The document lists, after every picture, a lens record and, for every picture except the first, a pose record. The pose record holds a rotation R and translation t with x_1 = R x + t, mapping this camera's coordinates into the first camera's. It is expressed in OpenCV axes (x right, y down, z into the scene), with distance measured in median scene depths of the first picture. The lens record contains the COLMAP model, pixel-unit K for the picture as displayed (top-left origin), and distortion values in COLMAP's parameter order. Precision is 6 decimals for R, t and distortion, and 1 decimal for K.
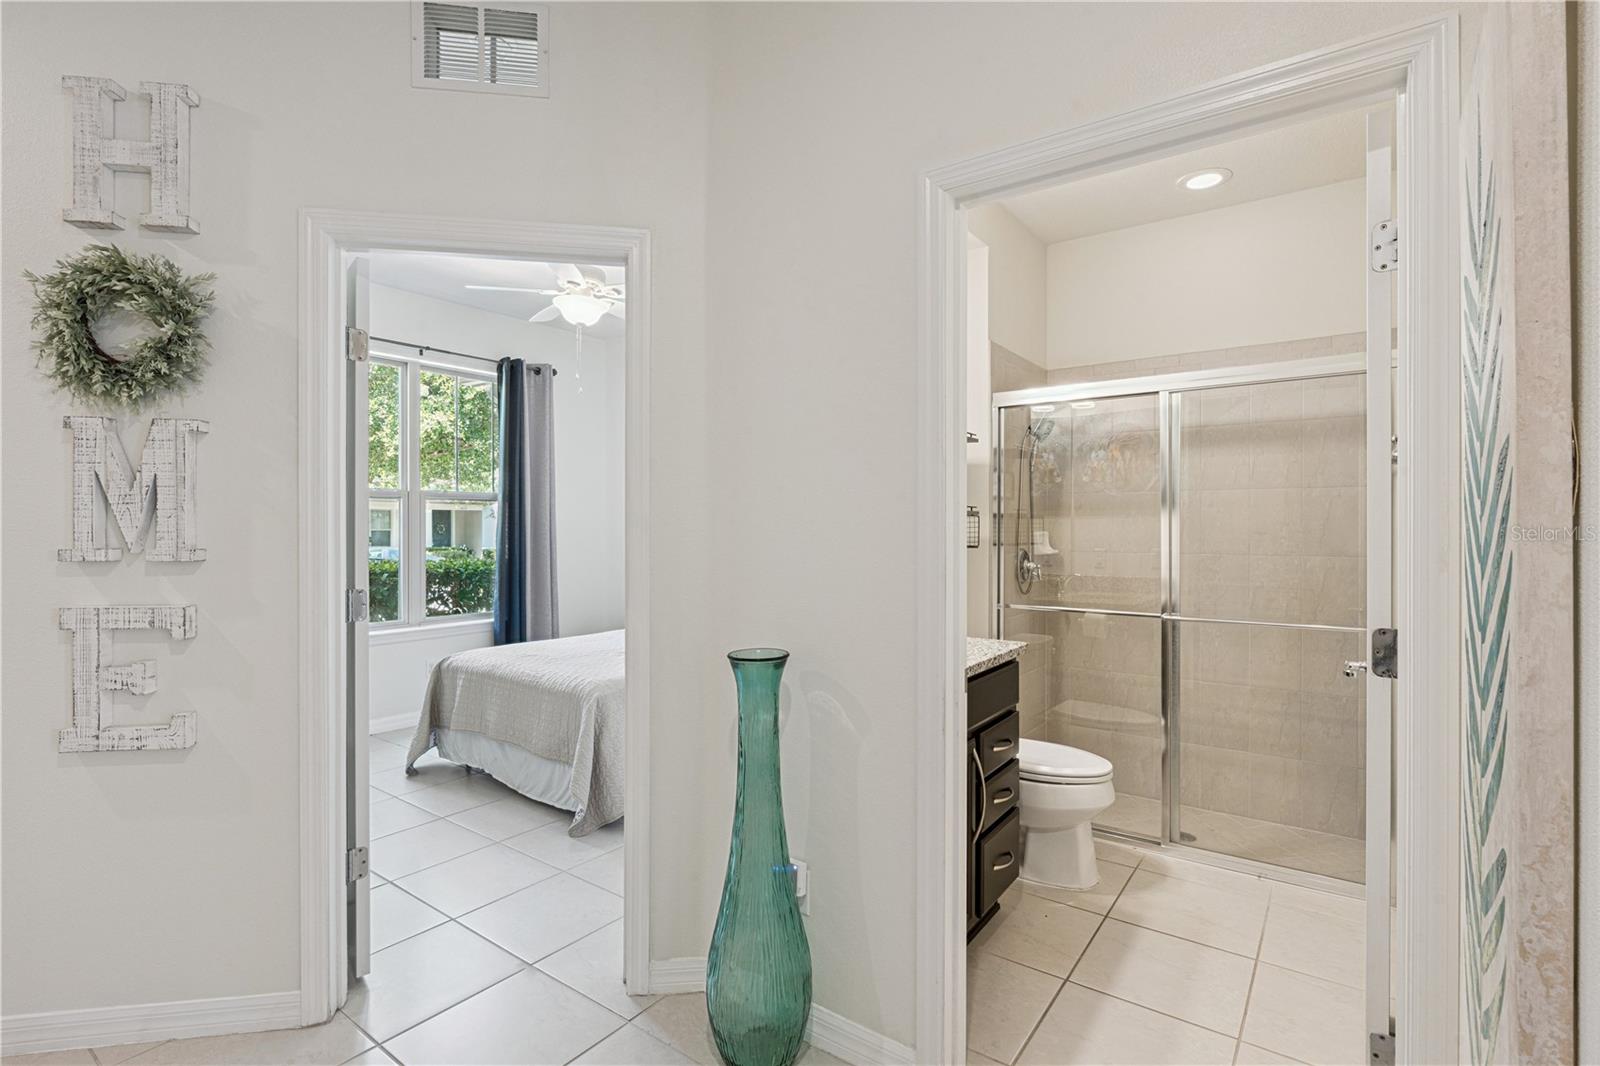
lens RADIAL K [[750.3, 0, 800.0], [0, 750.3, 533.0], [0, 0, 1]] dist [0.000027, 0.000104]
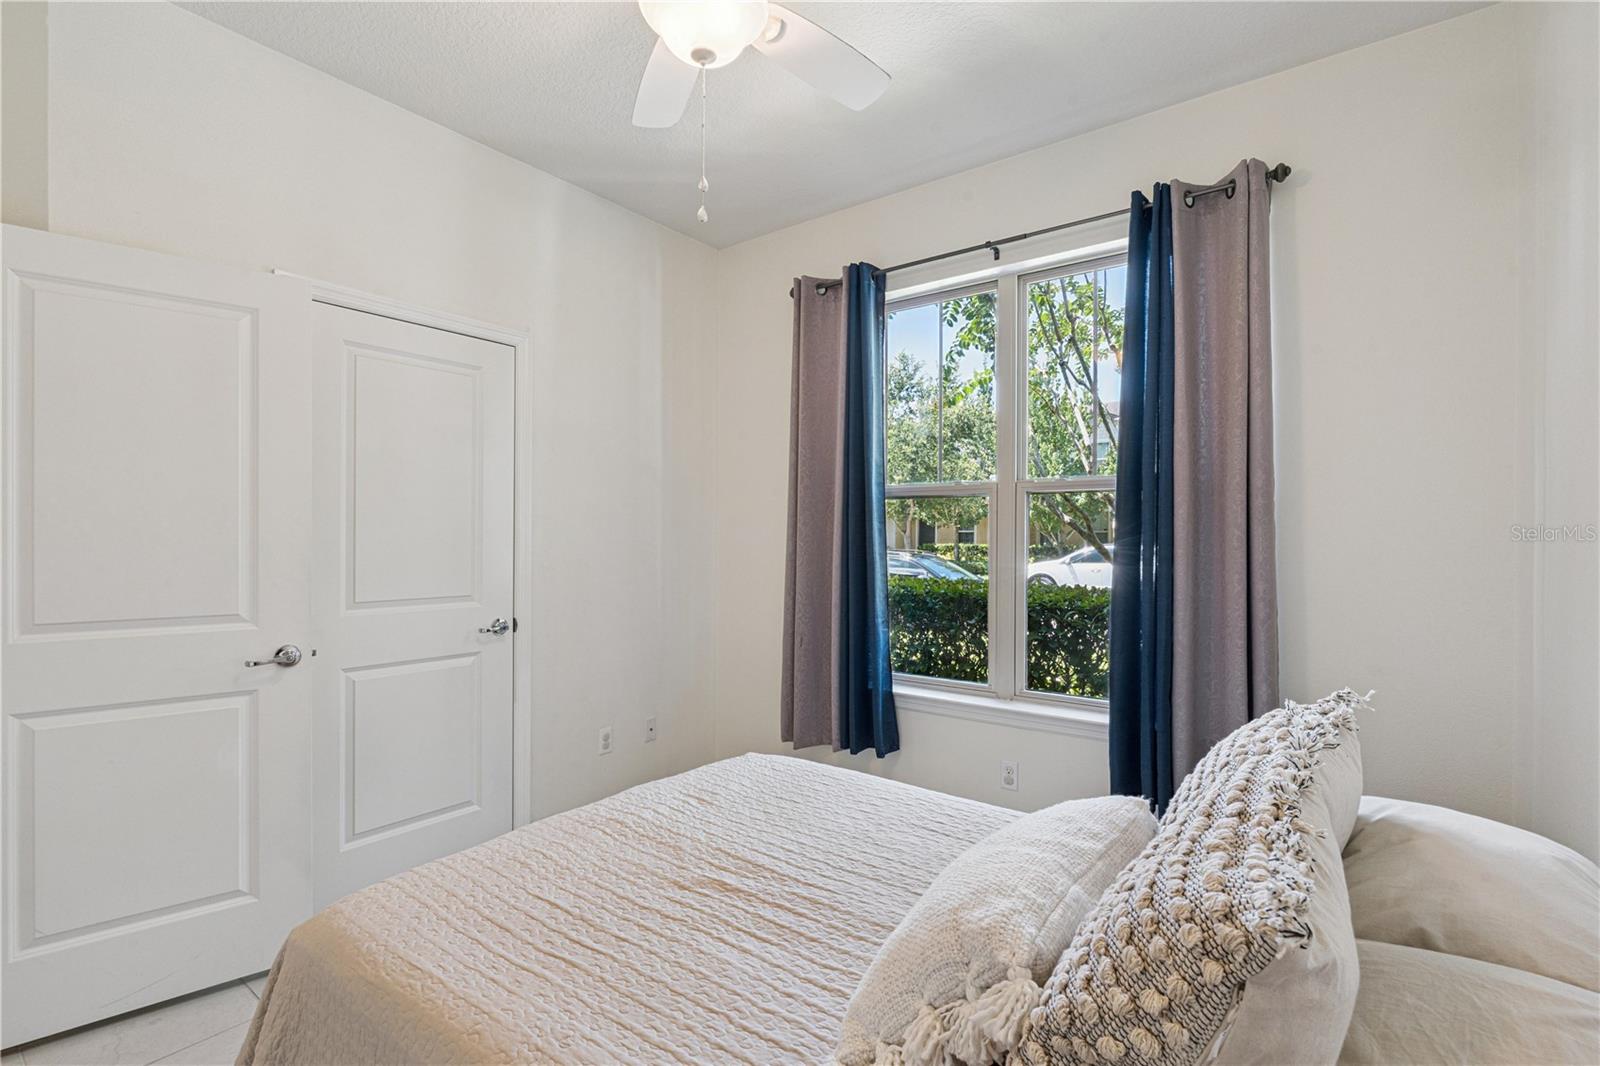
lens RADIAL K [[725.5, 0, 792.7], [0, 725.5, 540.9], [0, 0, 1]] dist [-0.001933, 0.000068]
pose [[-0.006013, 0.002393, -0.999979, 0.095640], [-0.010681, 0.999940, 0.002457, -0.006449], [0.999925, 0.010696, -0.005987, 0.850385]]
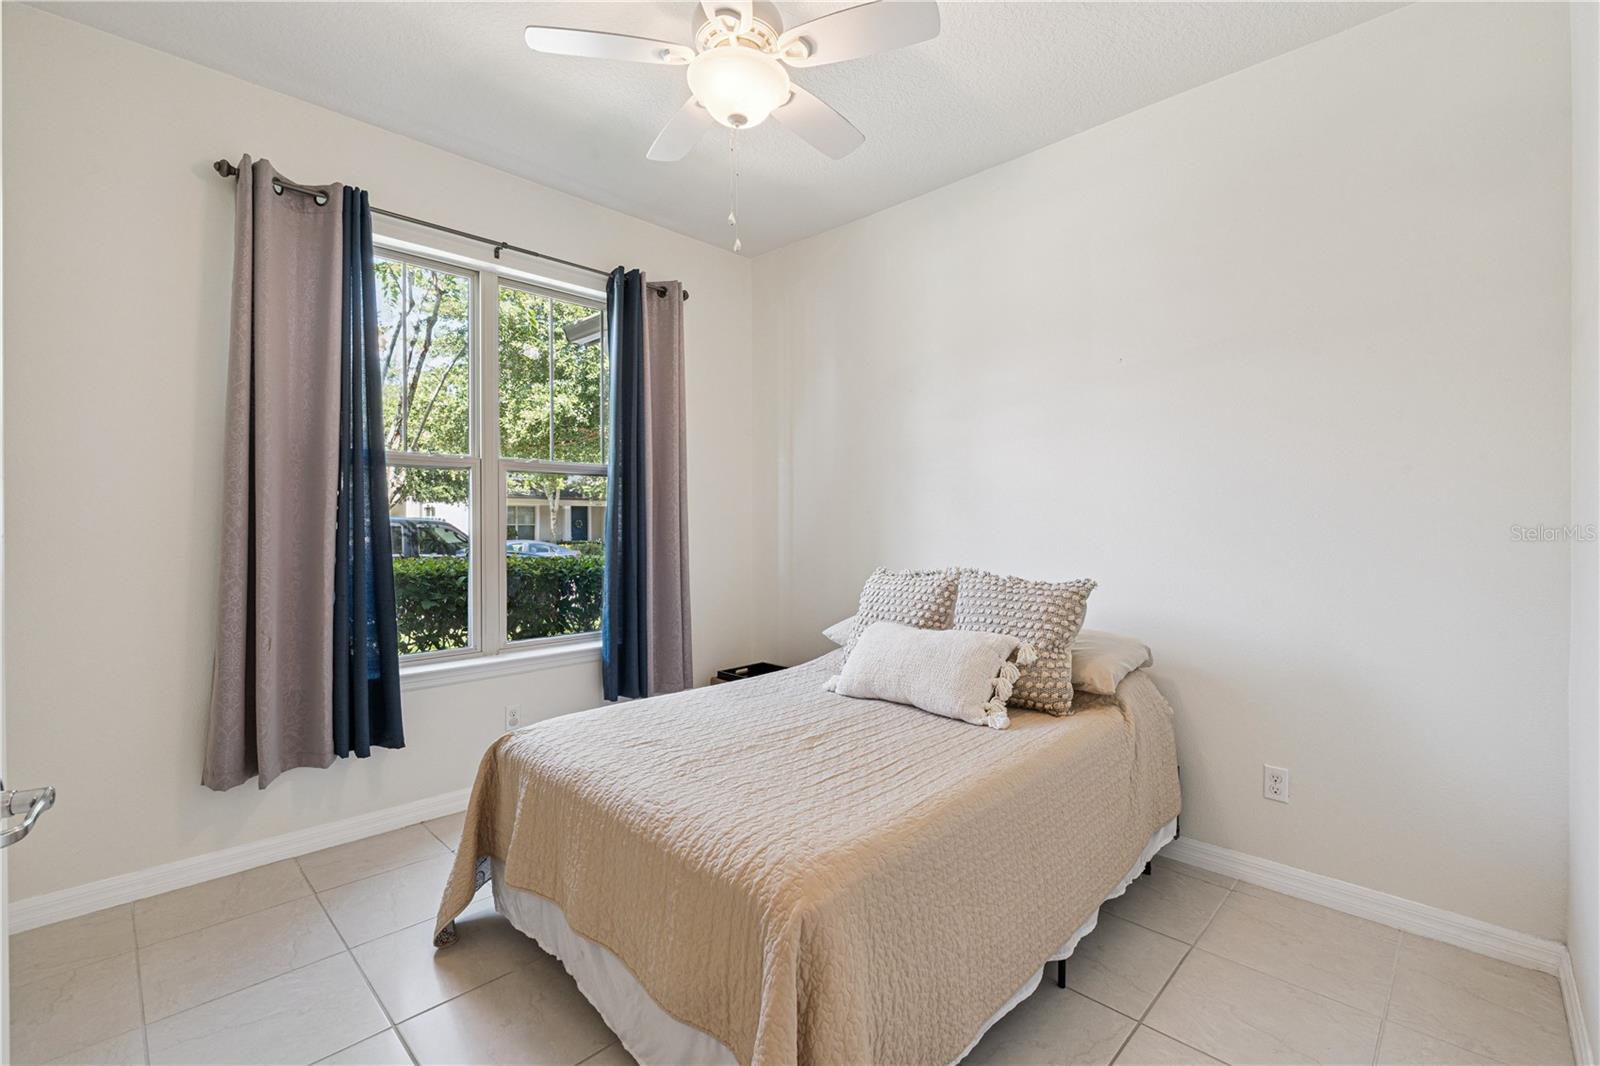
lens RADIAL K [[703.0, 0, 803.9], [0, 703.0, 526.9], [0, 0, 1]] dist [-0.002363, 0.000022]
pose [[0.989901, -0.002833, -0.141735, -0.140806], [0.002685, 0.999996, -0.001235, 0.008179], [0.141738, 0.000842, 0.989904, 0.411545]]
